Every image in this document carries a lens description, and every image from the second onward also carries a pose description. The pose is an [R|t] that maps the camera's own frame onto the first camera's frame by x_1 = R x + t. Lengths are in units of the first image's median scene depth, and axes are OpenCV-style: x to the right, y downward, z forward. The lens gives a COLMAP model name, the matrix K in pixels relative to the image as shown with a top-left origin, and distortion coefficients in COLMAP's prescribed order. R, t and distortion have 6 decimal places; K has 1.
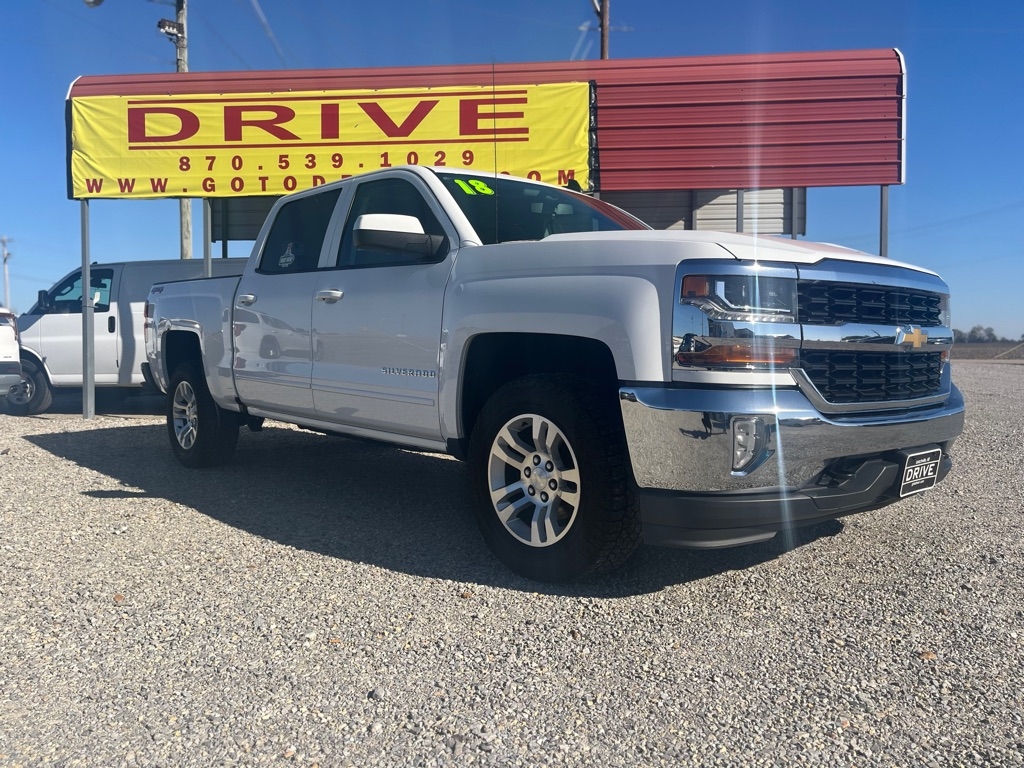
lens RADIAL K [[750.1, 0, 507.2], [0, 750.1, 391.6], [0, 0, 1]] dist [0.043250, -0.042136]
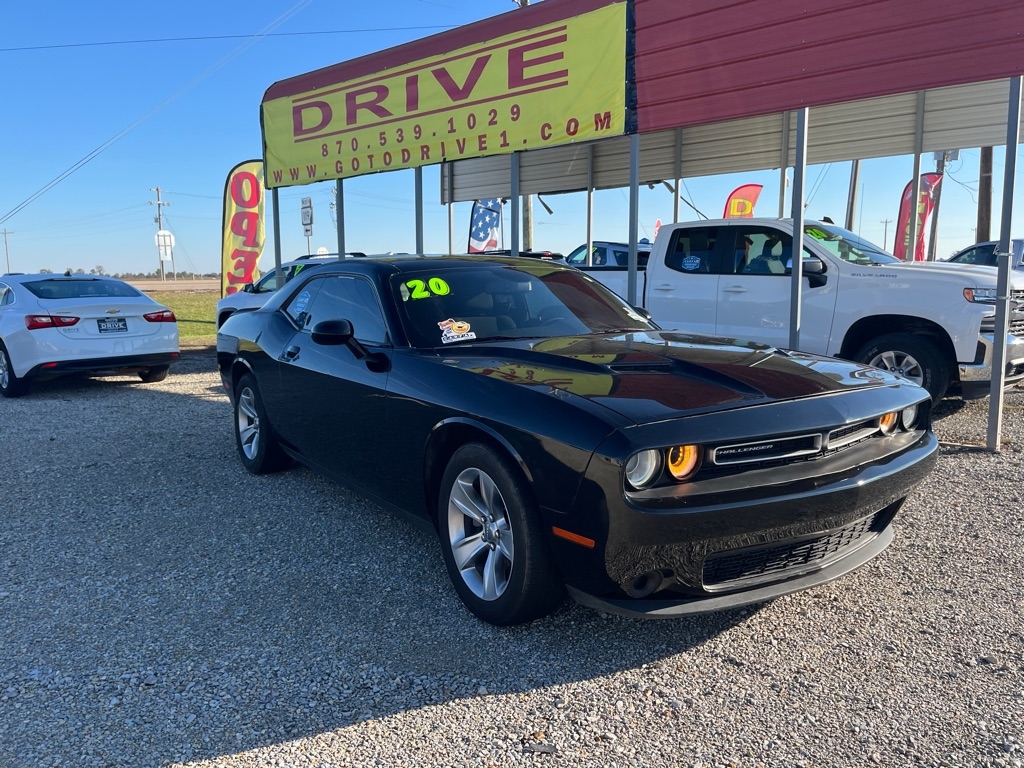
lens RADIAL K [[750.1, 0, 508.2], [0, 750.1, 387.8], [0, 0, 1]] dist [0.043250, -0.042136]
pose [[0.817174, 0.073380, -0.571701, 0.492904], [-0.019483, 0.994813, 0.099840, -0.063619], [0.576062, -0.070448, 0.814365, 0.207823]]
